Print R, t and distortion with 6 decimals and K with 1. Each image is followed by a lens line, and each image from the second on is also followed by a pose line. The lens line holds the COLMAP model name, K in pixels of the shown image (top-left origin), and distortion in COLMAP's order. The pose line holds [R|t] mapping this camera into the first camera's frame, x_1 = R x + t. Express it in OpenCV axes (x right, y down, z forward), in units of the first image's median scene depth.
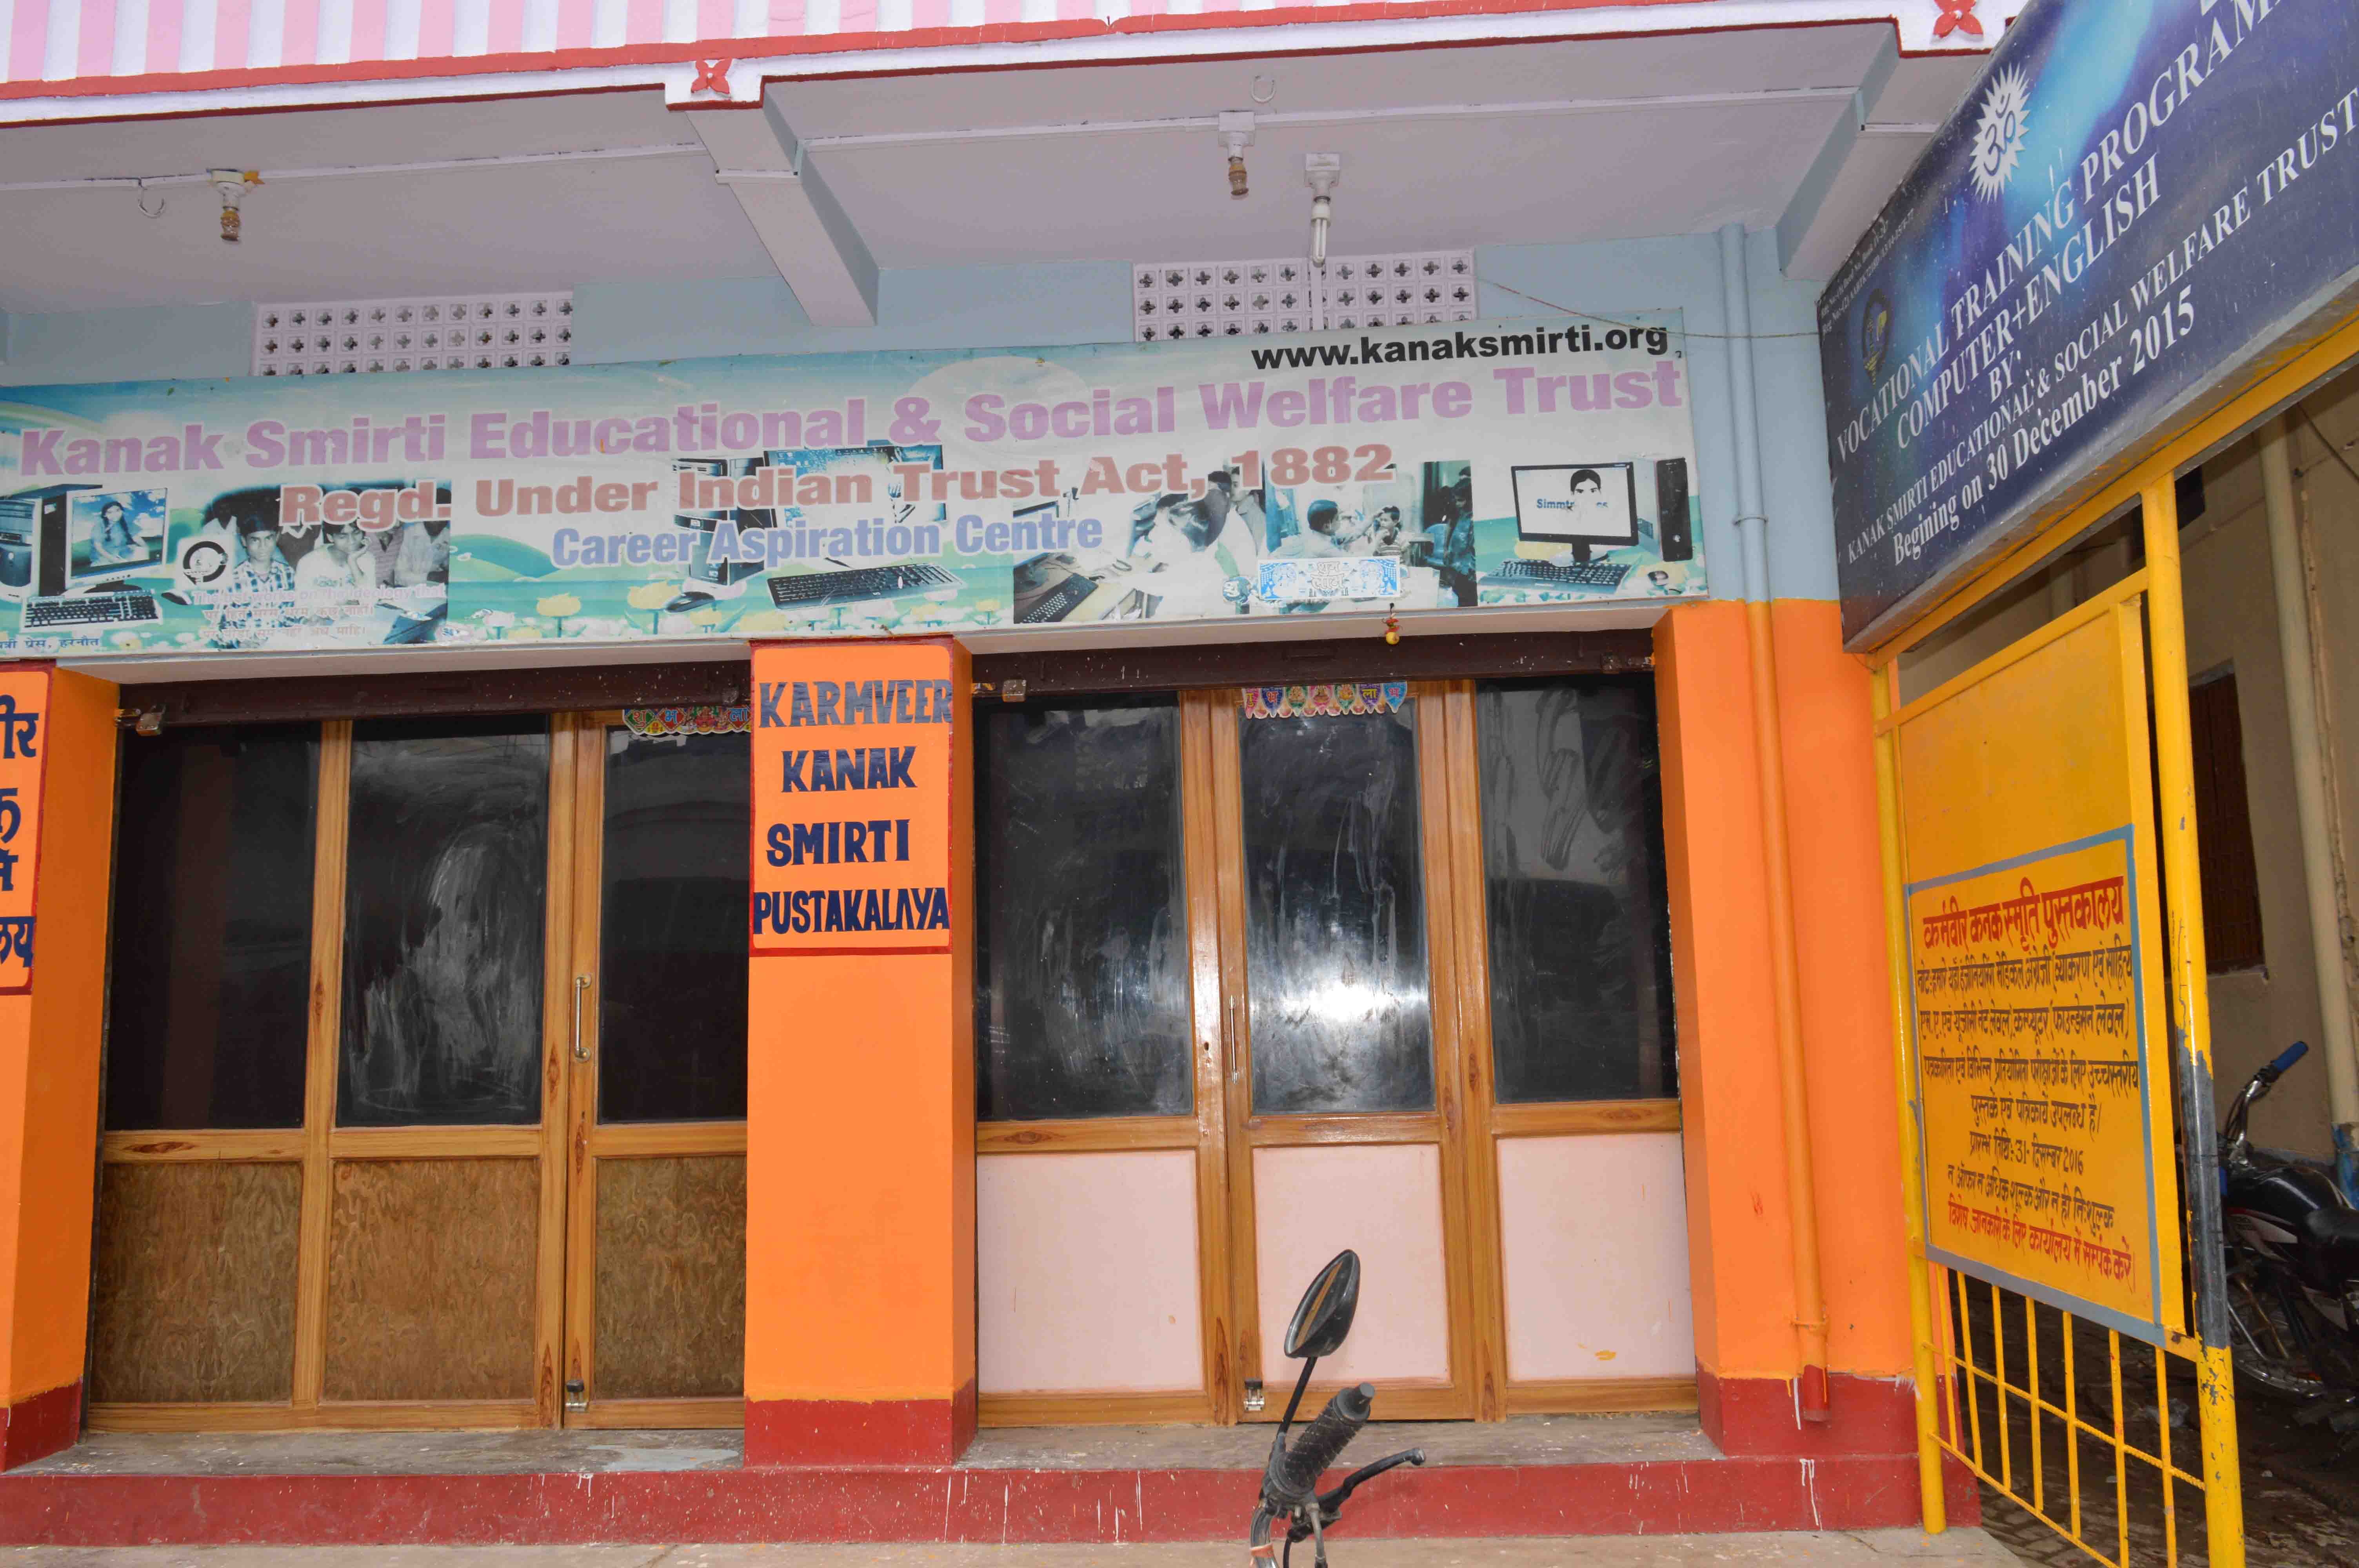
lens RADIAL K [[1879.2, 0, 1171.0], [0, 1879.2, 774.4], [0, 0, 1]] dist [-0.015974, 0.009058]
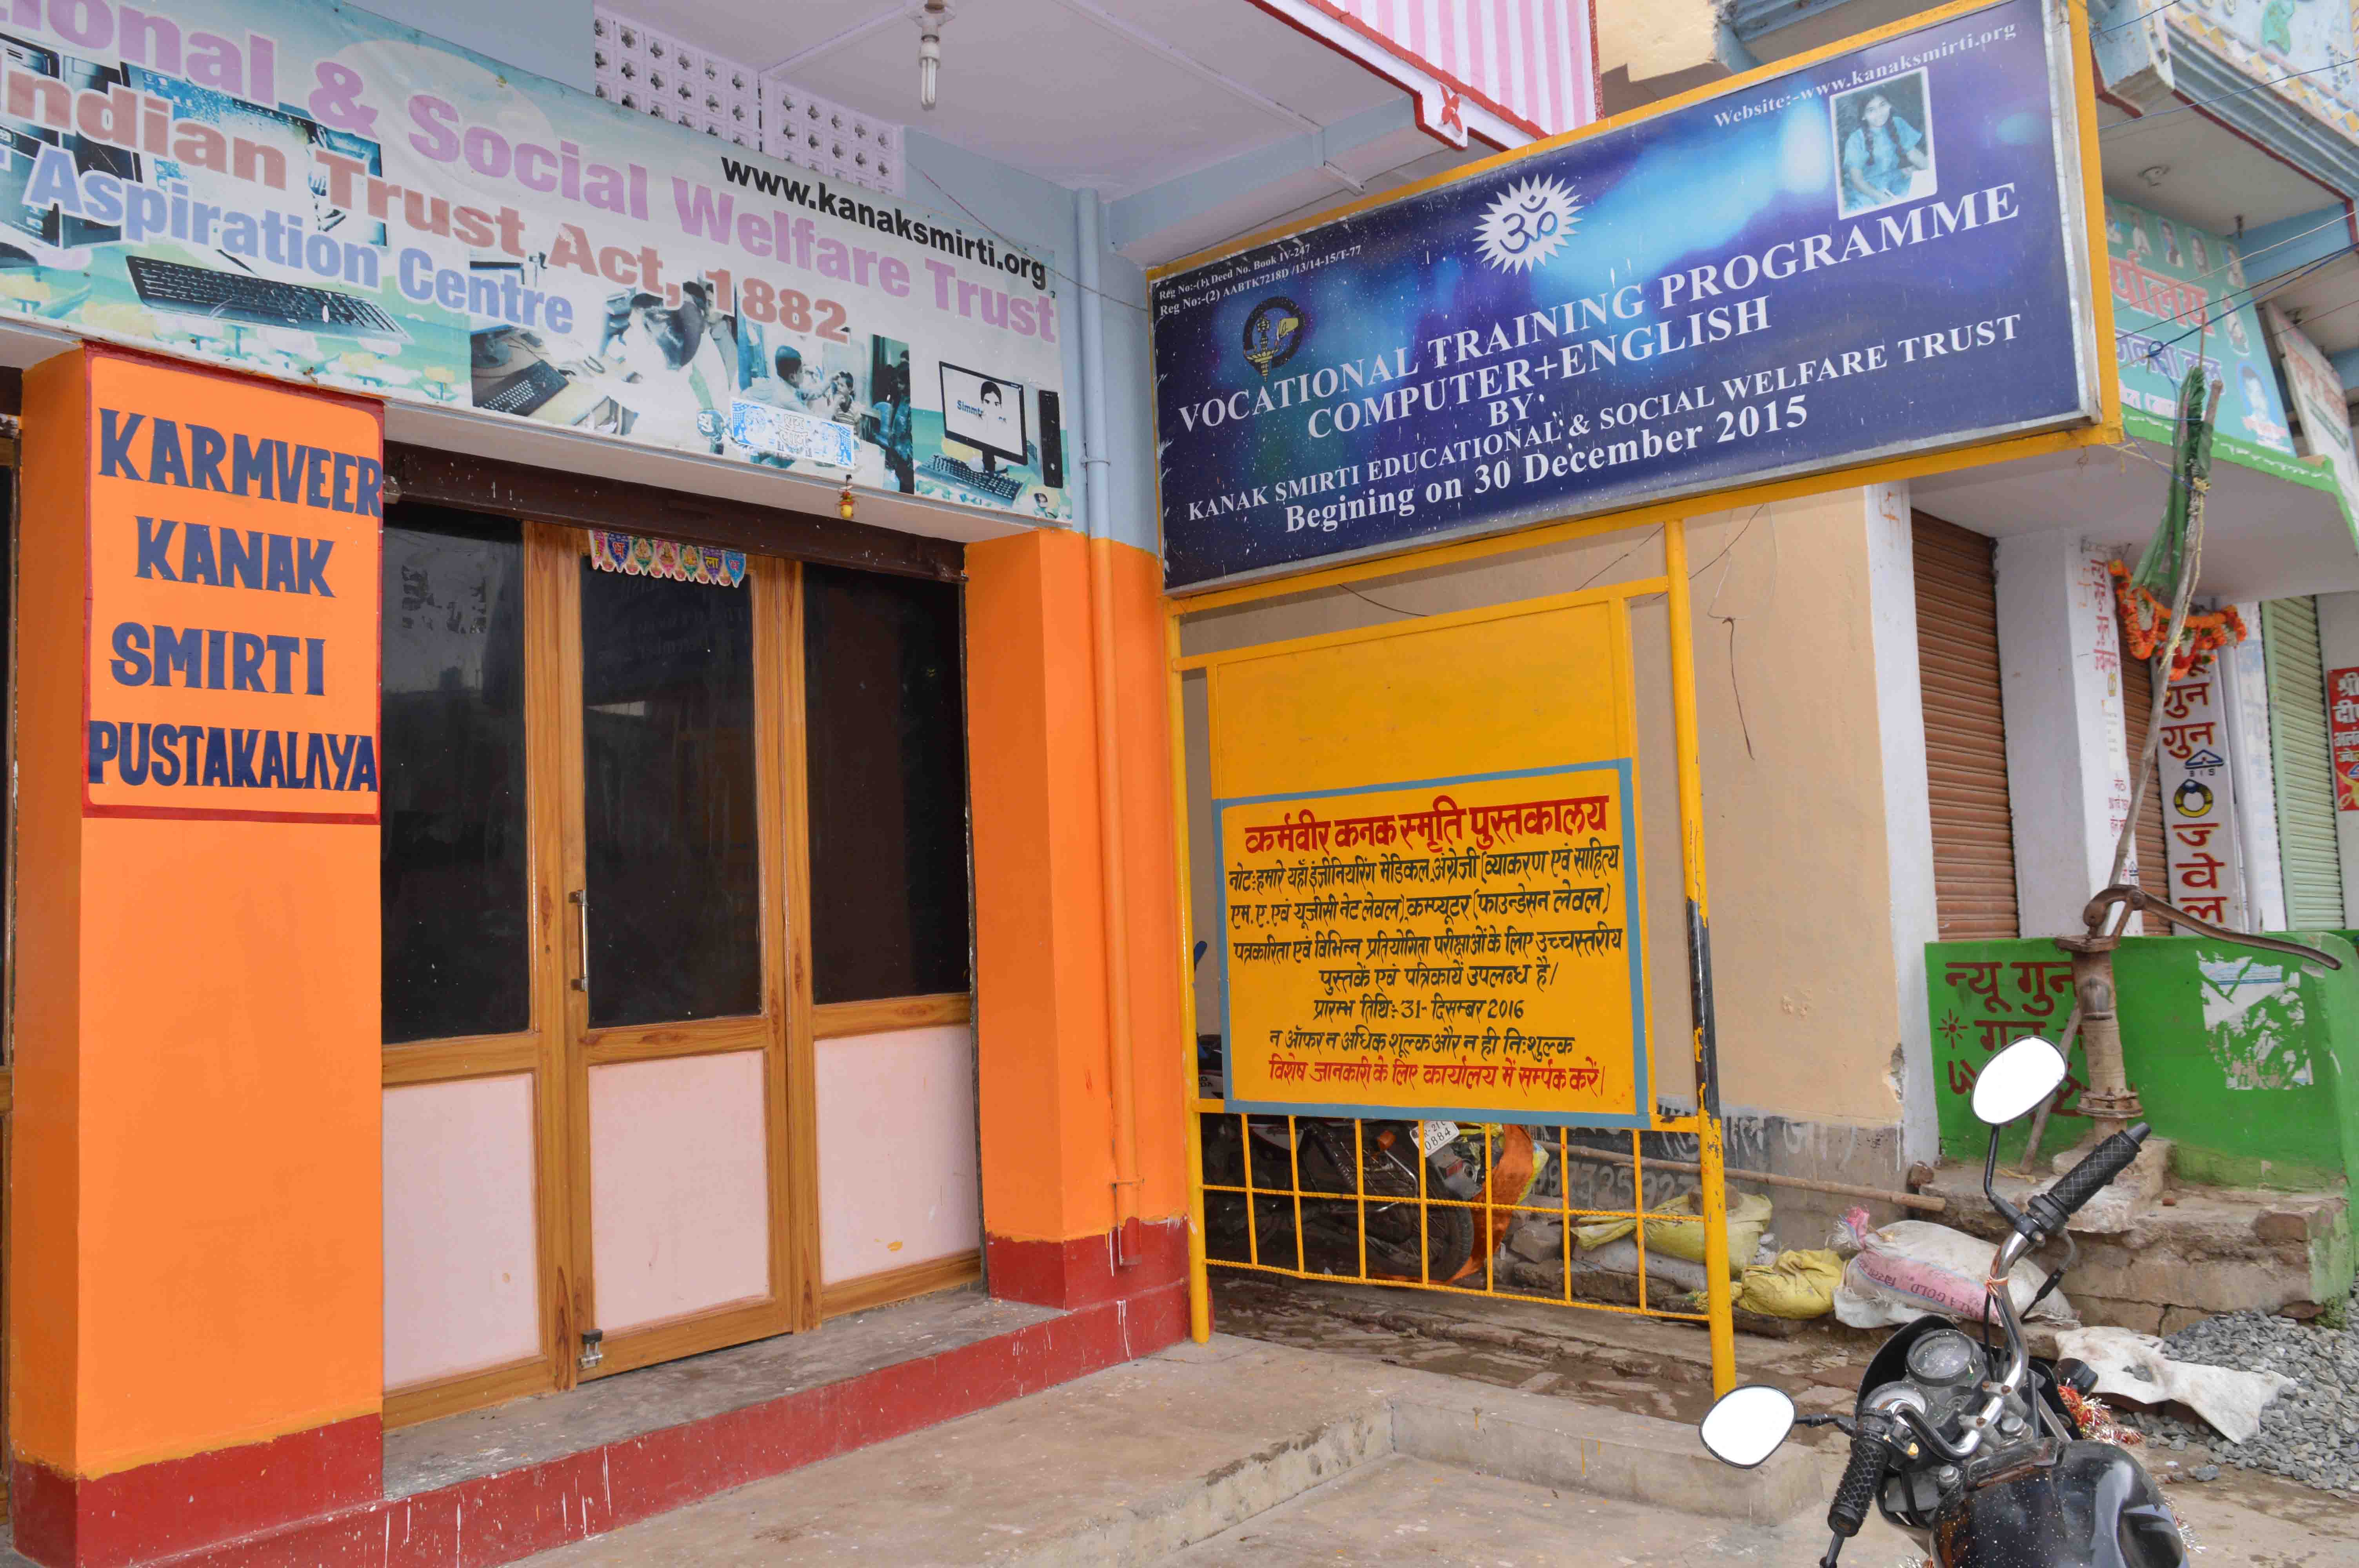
lens RADIAL K [[1879.2, 0, 1171.0], [0, 1879.2, 774.4], [0, 0, 1]] dist [-0.015974, 0.009058]
pose [[0.580150, 0.064382, 0.811961, -0.535228], [-0.085902, 0.996148, -0.017609, 0.060540], [-0.809967, -0.059533, 0.583446, 0.303711]]
